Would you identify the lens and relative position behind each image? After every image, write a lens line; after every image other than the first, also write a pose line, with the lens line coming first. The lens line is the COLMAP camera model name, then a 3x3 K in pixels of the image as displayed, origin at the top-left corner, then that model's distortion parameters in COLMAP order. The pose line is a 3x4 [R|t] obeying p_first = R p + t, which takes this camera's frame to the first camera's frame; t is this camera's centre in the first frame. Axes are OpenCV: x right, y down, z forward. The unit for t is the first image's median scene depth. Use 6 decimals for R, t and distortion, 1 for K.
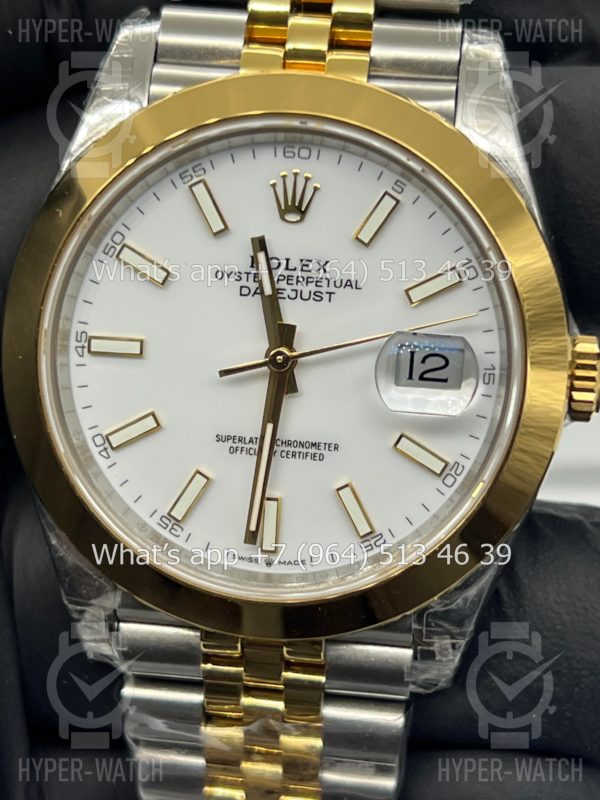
lens RADIAL K [[1908.7, 0, 298.7], [0, 1908.7, 397.3], [0, 0, 1]] dist [0.239934, 0.000000]
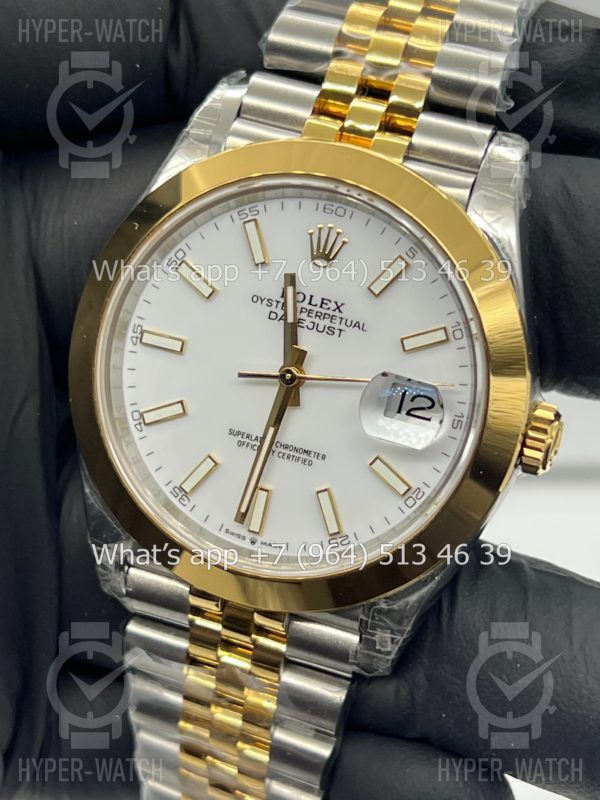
lens RADIAL K [[1908.7, 0, 300.1], [0, 1908.7, 406.3], [0, 0, 1]] dist [0.239934, 0.000000]
pose [[0.974086, 0.182610, -0.133457, 0.159495], [-0.183341, 0.983025, 0.006897, -0.010844], [0.132451, 0.017750, 0.991031, -0.190648]]
